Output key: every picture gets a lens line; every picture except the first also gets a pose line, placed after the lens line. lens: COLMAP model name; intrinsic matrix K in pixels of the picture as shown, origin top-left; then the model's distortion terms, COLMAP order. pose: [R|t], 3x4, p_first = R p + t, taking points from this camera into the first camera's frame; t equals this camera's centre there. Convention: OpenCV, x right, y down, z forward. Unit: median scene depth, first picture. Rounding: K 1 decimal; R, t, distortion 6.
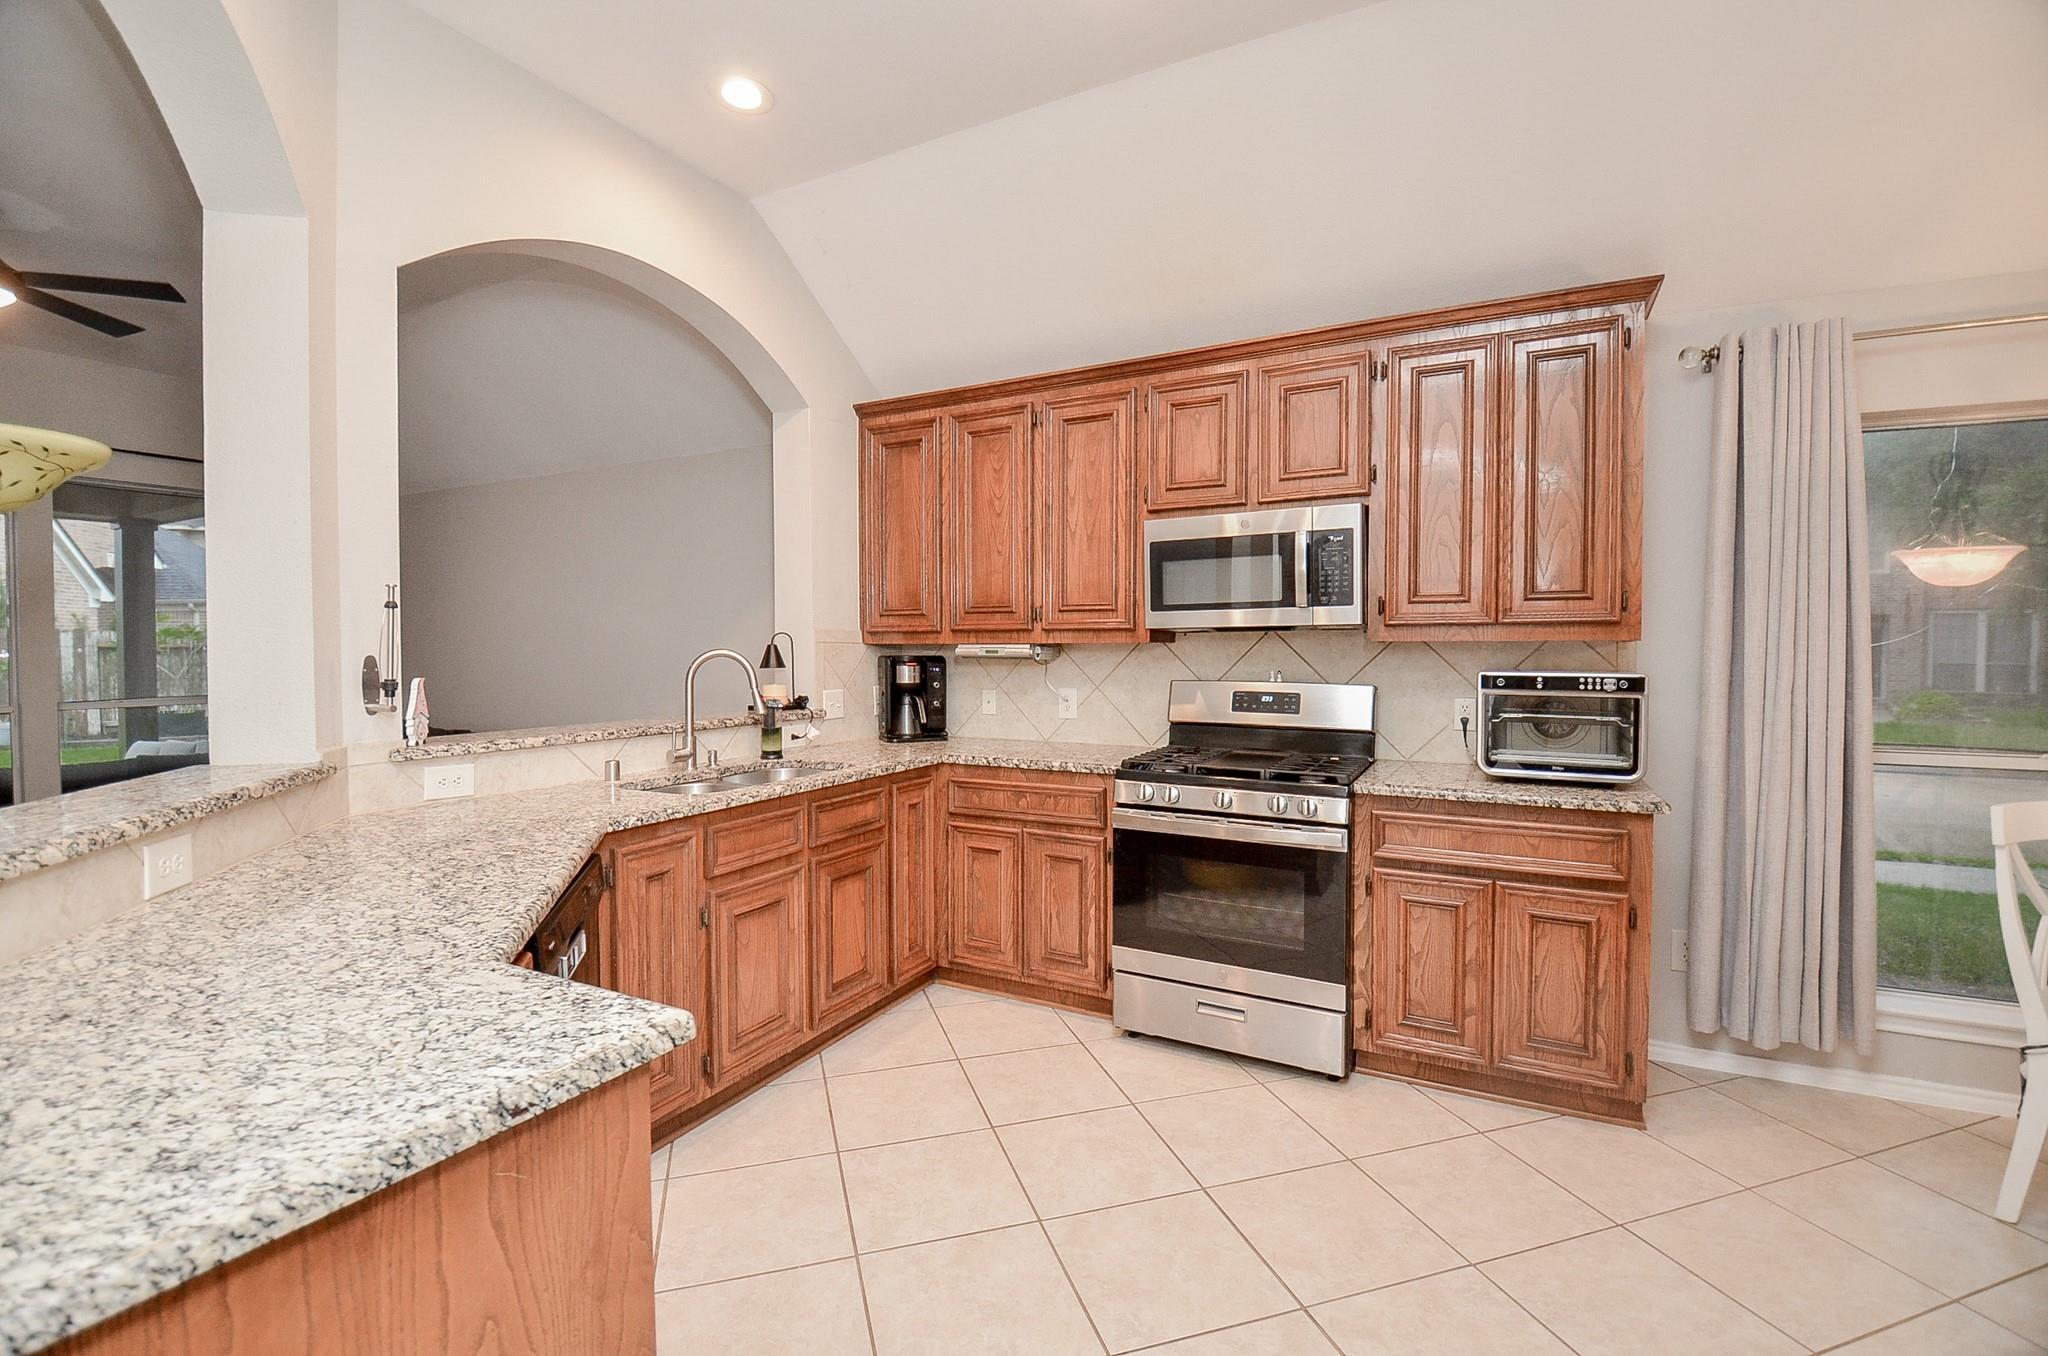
lens RADIAL K [[911.2, 0, 1024.0], [0, 911.2, 678.0], [0, 0, 1]] dist [-0.000282, -0.000063]
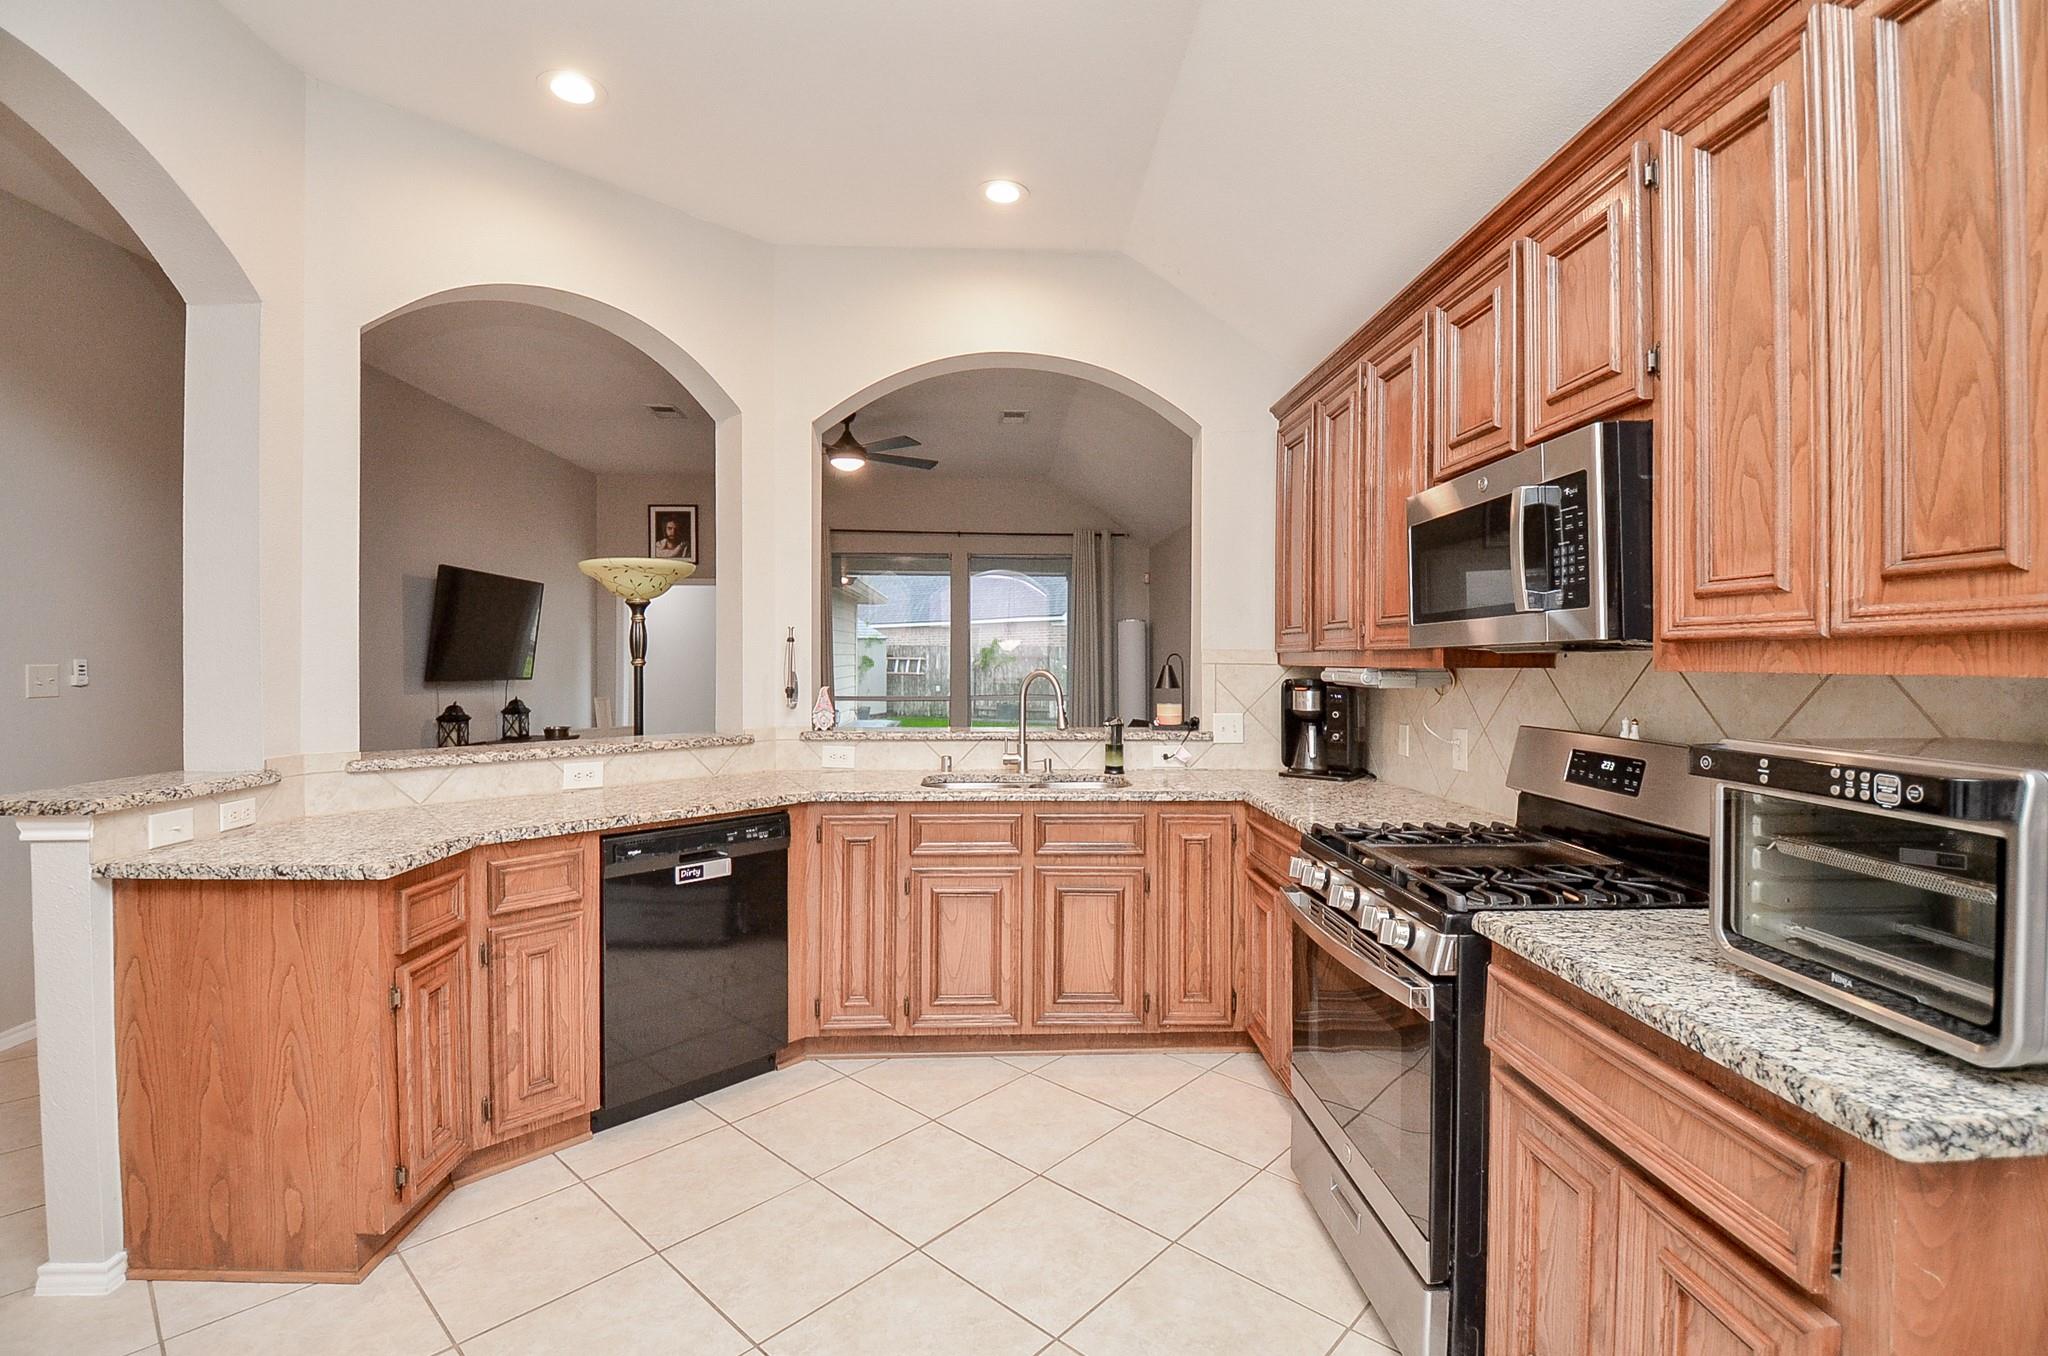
lens RADIAL K [[926.1, 0, 1002.5], [0, 926.1, 663.8], [0, 0, 1]] dist [0.002234, -0.000186]
pose [[0.500960, 0.007256, -0.865440, 0.612657], [-0.036465, 0.999254, -0.012730, -0.021417], [0.864702, 0.037935, 0.500851, 0.360988]]
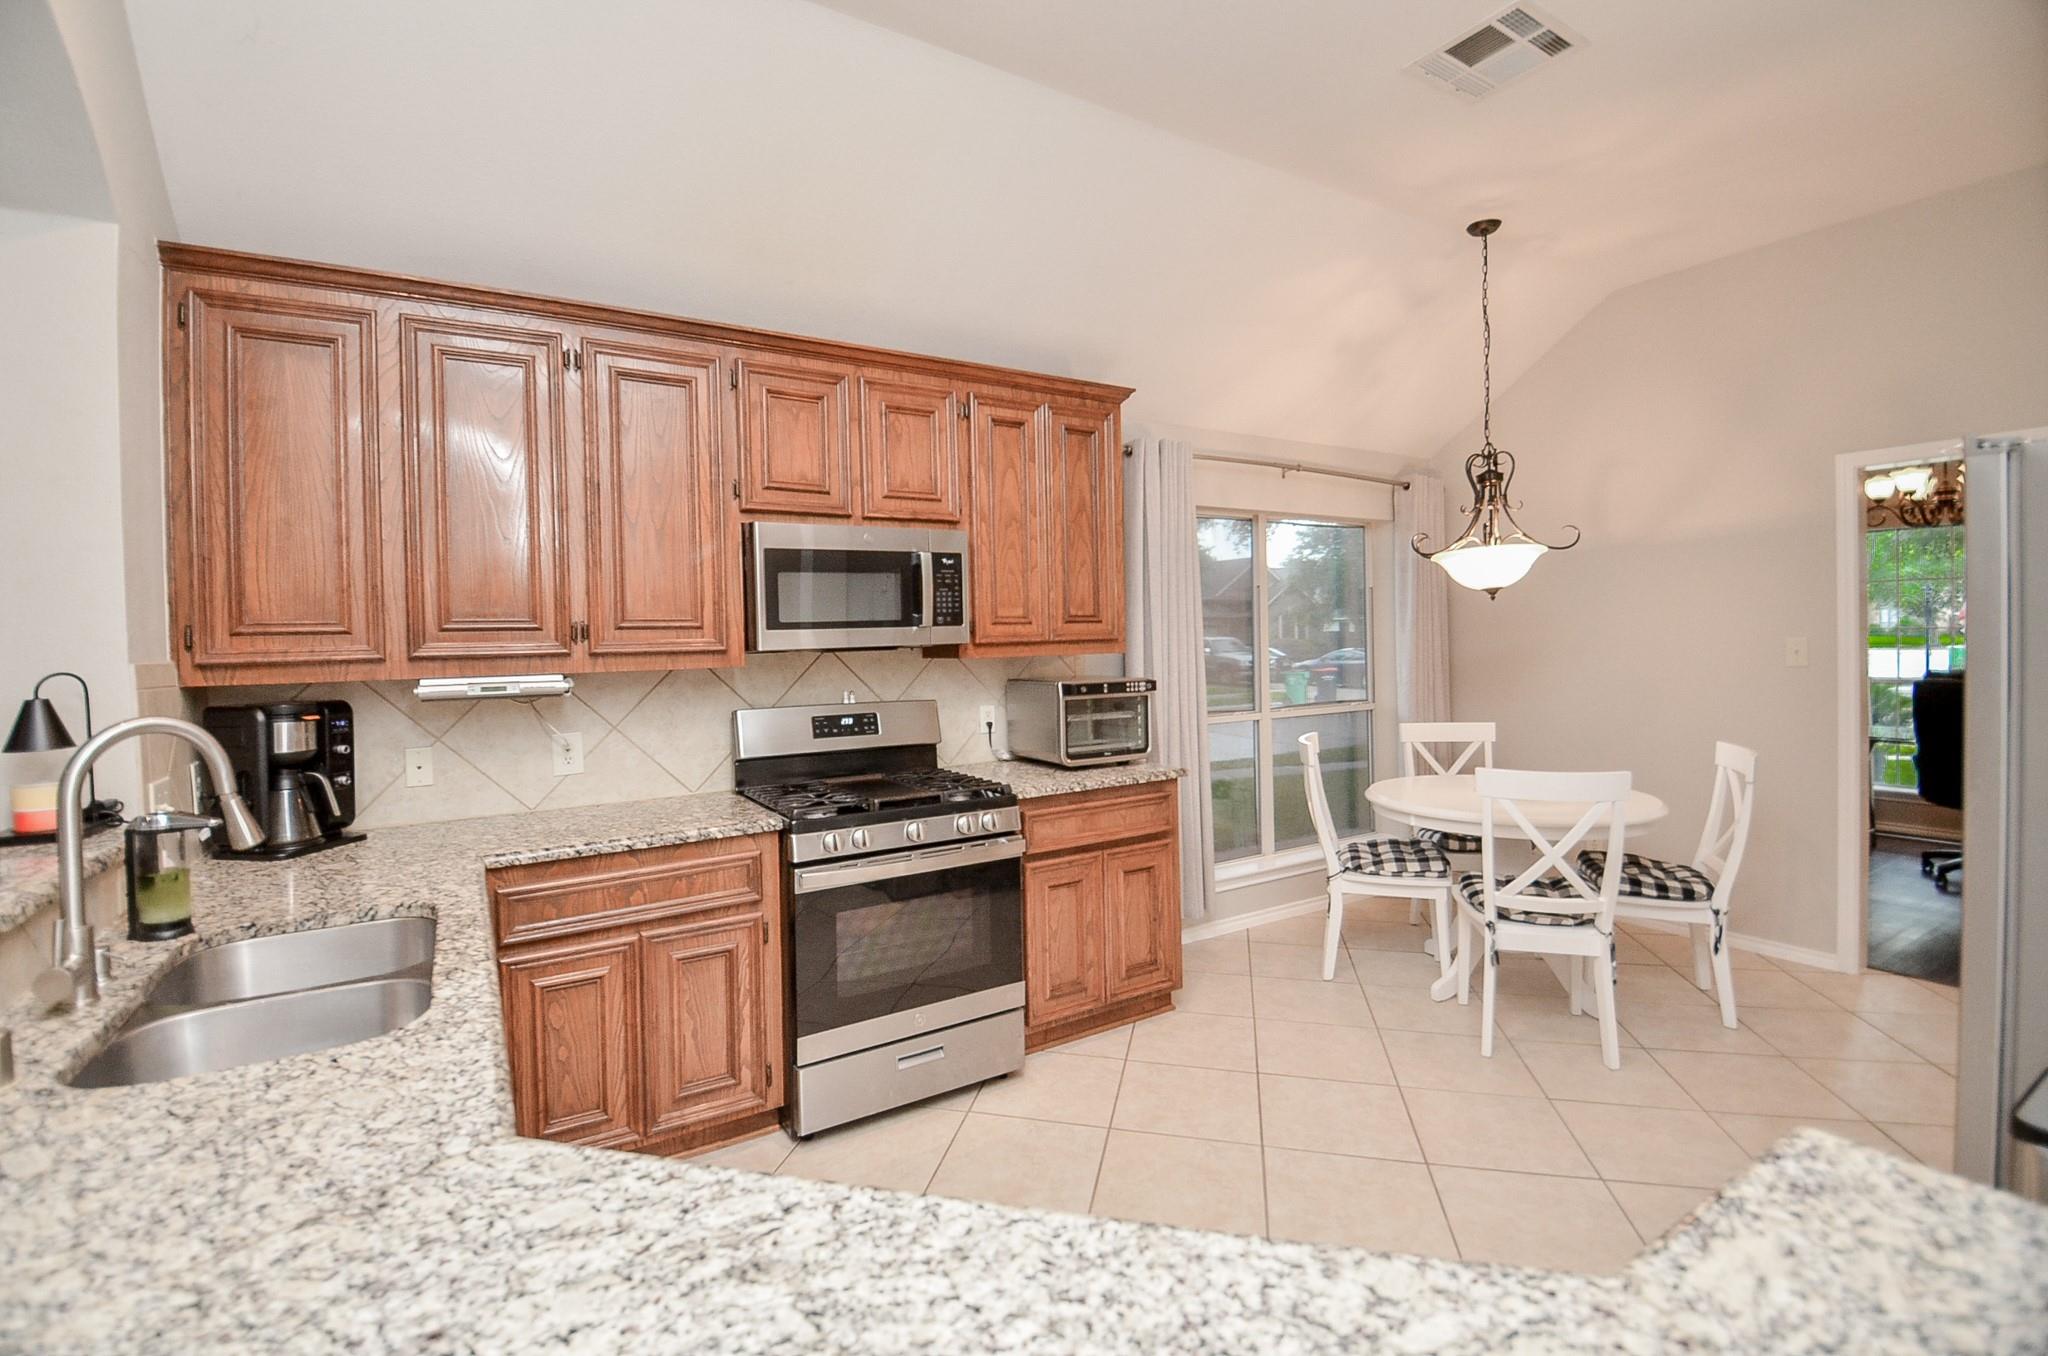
lens RADIAL K [[924.3, 0, 975.4], [0, 924.3, 645.3], [0, 0, 1]] dist [-0.003755, -0.000892]
pose [[0.486983, -0.020559, 0.873170, -0.519056], [0.048995, 0.998792, -0.003809, -0.046706], [-0.872036, 0.044636, 0.487402, 0.420564]]
